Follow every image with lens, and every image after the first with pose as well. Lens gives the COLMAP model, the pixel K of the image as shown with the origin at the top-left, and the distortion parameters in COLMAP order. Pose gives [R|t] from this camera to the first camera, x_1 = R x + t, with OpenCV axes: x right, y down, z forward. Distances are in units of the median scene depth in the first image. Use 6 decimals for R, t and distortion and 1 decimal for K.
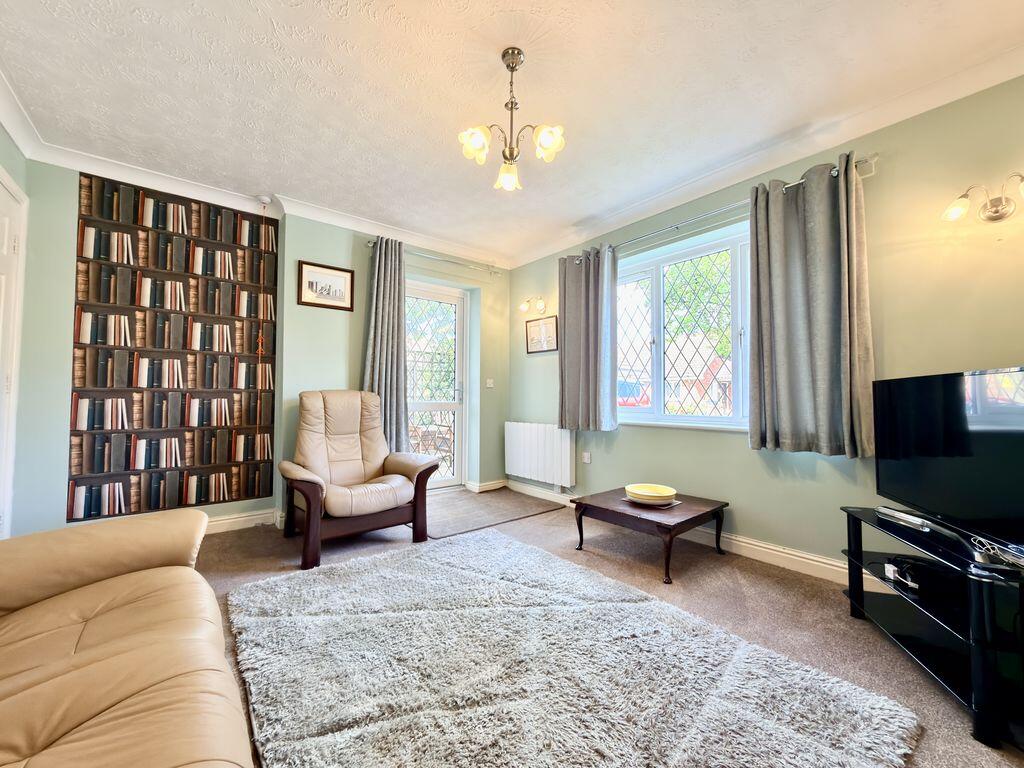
lens RADIAL K [[406.8, 0, 518.4], [0, 406.8, 382.7], [0, 0, 1]] dist [-0.000866, -0.000235]
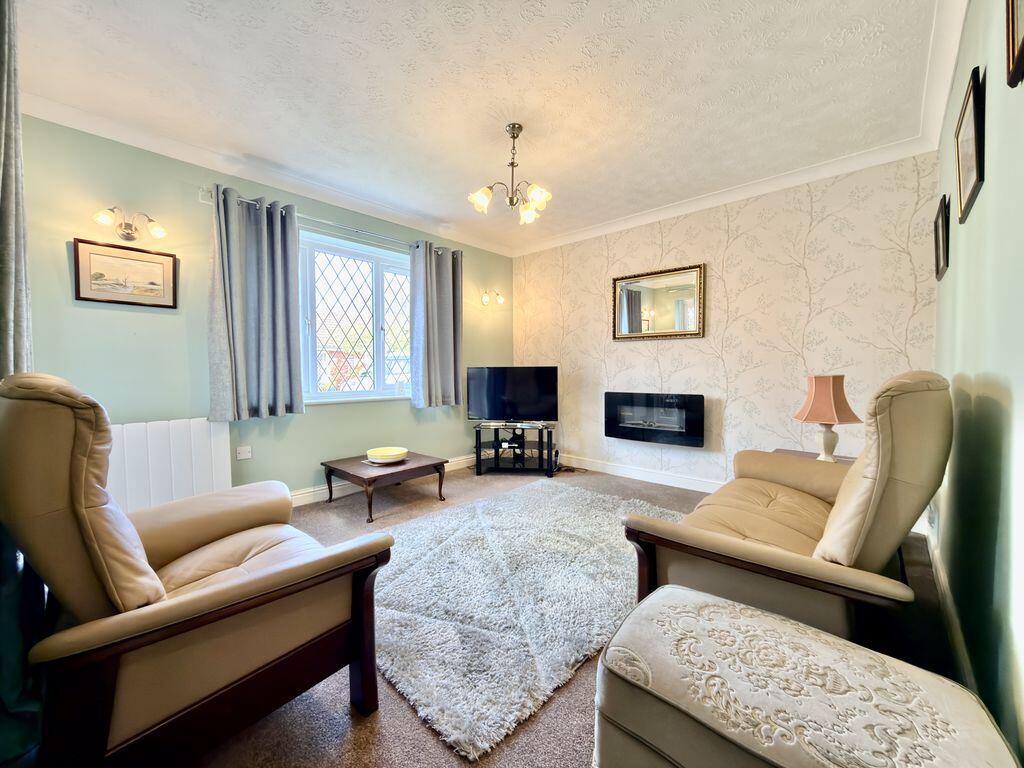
lens RADIAL K [[406.8, 0, 518.4], [0, 406.8, 382.7], [0, 0, 1]] dist [-0.000866, -0.000235]
pose [[-0.136711, -0.033108, 0.990058, -0.990028], [-0.033356, 0.999028, 0.028802, 0.006126], [-0.990049, -0.029087, -0.137683, 0.817002]]
